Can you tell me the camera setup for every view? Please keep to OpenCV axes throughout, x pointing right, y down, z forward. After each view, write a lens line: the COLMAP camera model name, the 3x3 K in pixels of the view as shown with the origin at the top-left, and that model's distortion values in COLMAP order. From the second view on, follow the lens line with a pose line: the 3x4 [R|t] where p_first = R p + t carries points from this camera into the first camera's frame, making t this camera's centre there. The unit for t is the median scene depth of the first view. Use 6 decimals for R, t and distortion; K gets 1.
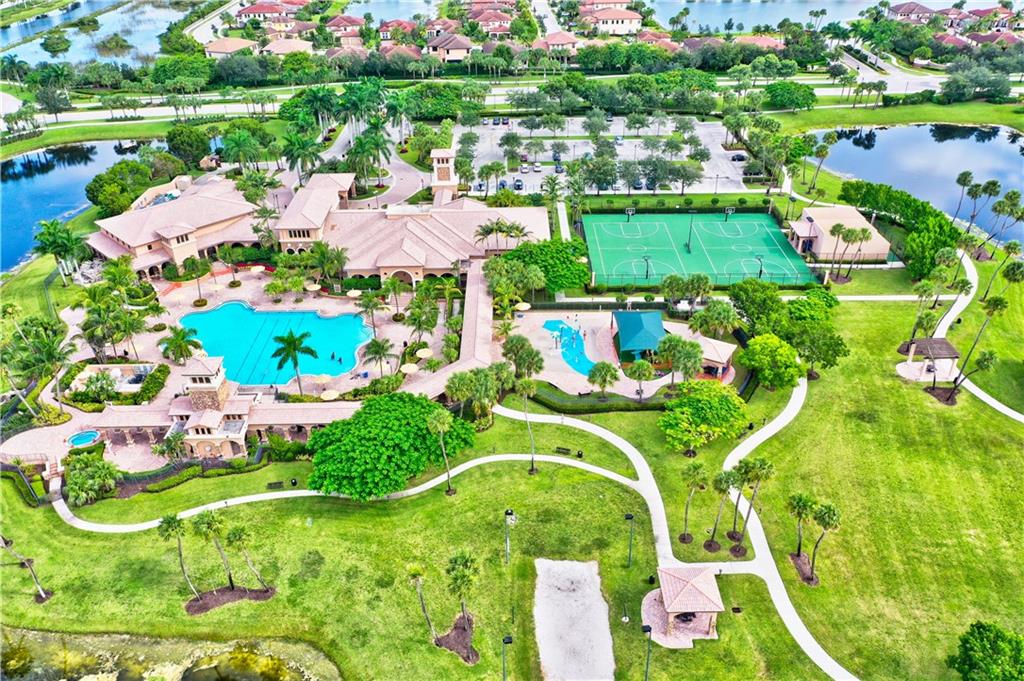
lens RADIAL K [[802.0, 0, 512.0], [0, 802.0, 340.5], [0, 0, 1]] dist [0.027213, 0.000900]
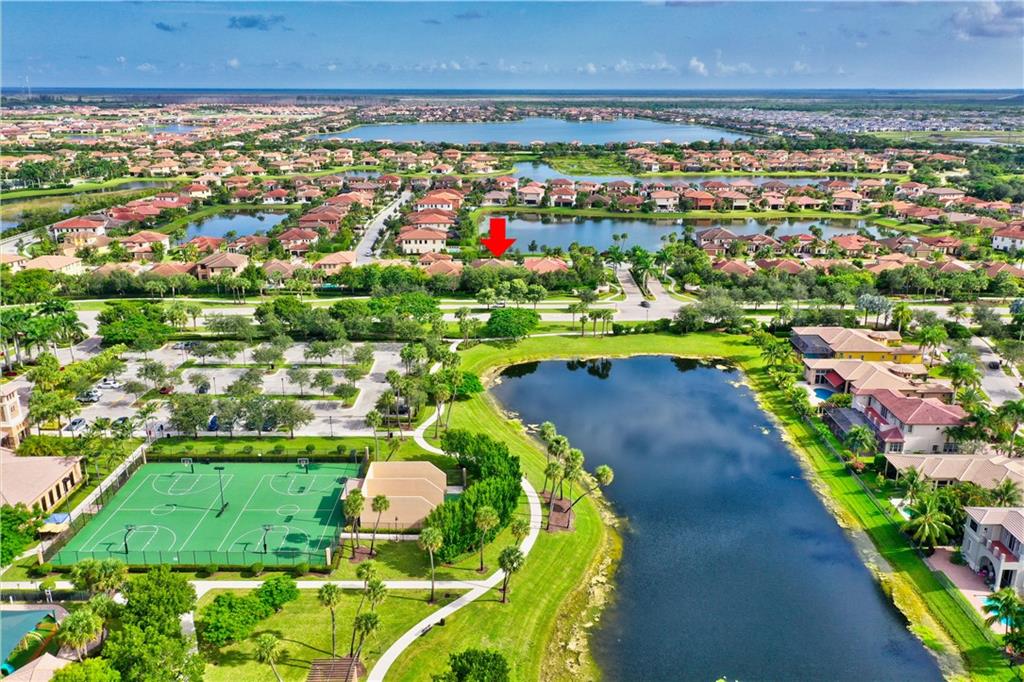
lens RADIAL K [[802.0, 0, 512.0], [0, 802.0, 341.0], [0, 0, 1]] dist [0.027213, 0.000900]
pose [[0.999934, 0.011299, 0.002025, 0.555535], [-0.010498, 0.971452, -0.237005, -0.096137], [-0.004645, 0.236968, 0.971506, 0.146371]]
